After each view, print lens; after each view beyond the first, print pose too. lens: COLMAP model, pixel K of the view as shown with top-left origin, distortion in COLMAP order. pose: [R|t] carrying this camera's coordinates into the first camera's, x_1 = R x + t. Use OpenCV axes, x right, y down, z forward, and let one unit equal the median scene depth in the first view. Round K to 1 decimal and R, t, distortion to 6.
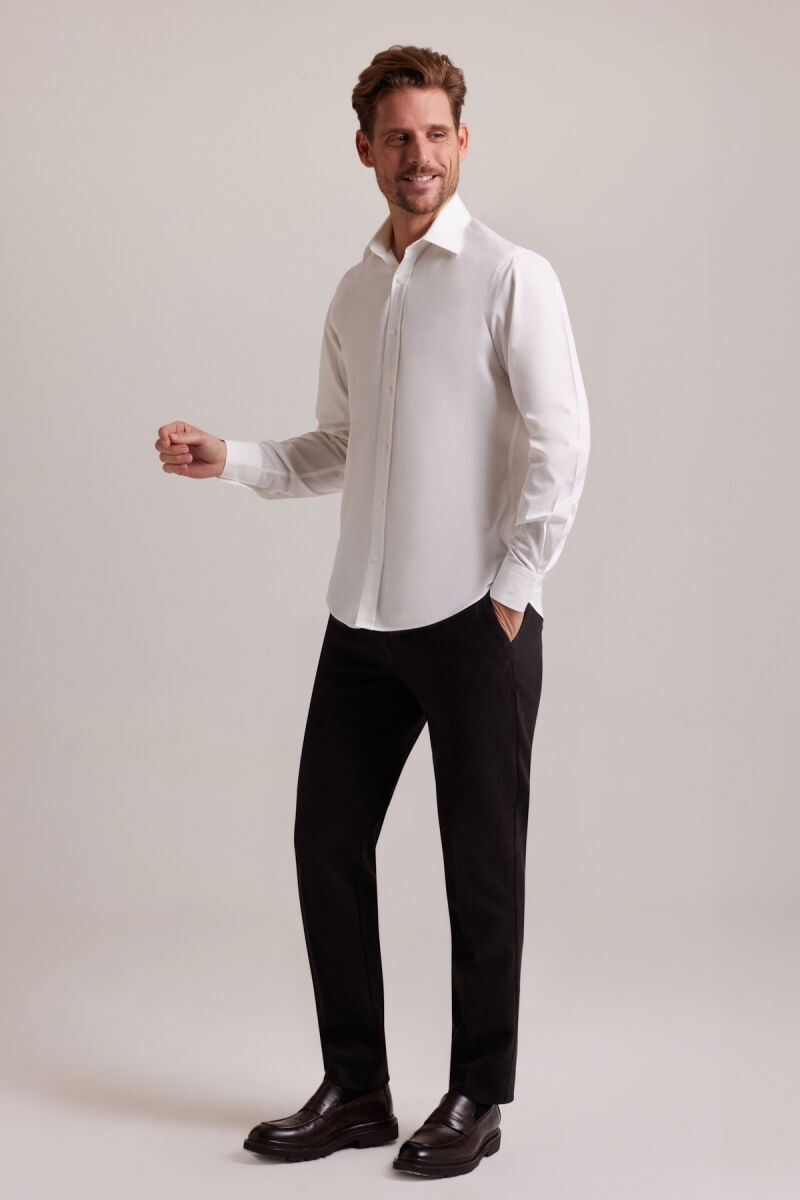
lens RADIAL K [[2455.8, 0, 400.0], [0, 2455.8, 600.0], [0, 0, 1]] dist [-0.007384, -0.222149]
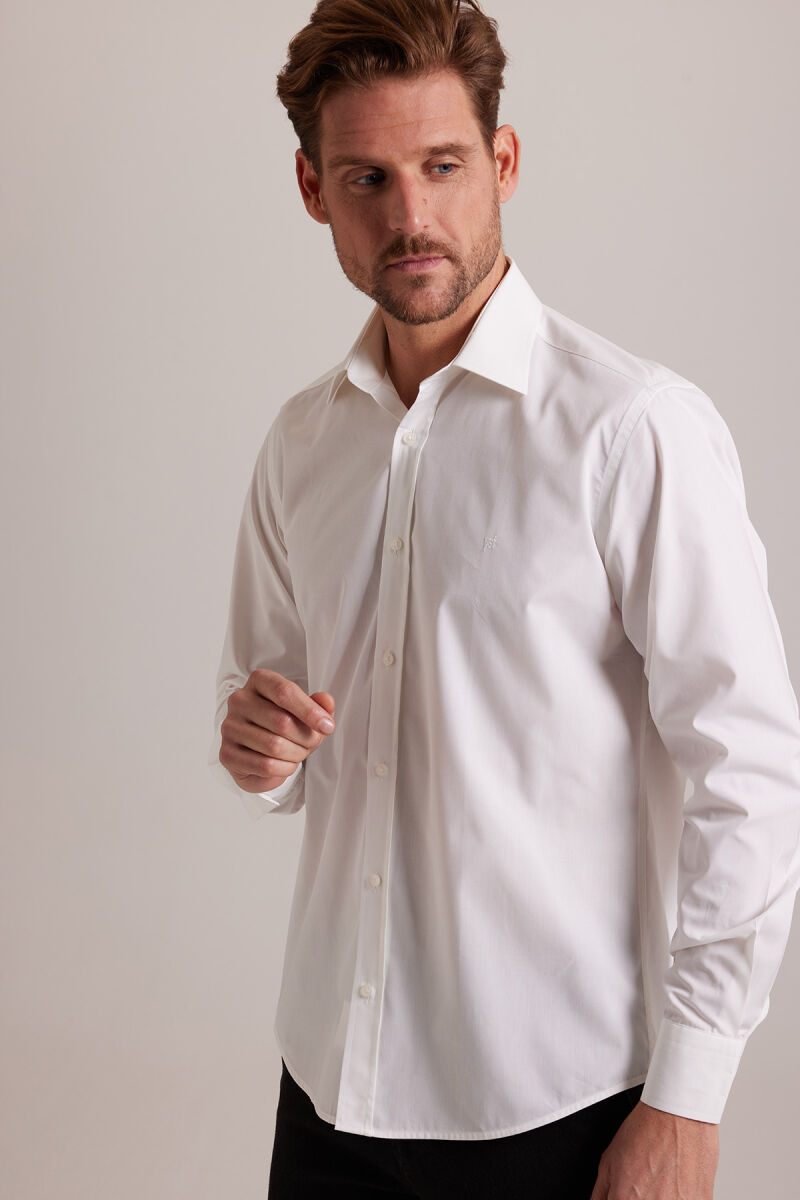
lens RADIAL K [[2455.8, 0, 400.0], [0, 2455.8, 600.0], [0, 0, 1]] dist [-0.007384, -0.222149]
pose [[0.996038, -0.070086, 0.054747, -0.028309], [0.075731, 0.991159, -0.108947, -0.047369], [-0.046627, 0.112662, 0.992539, 0.516318]]
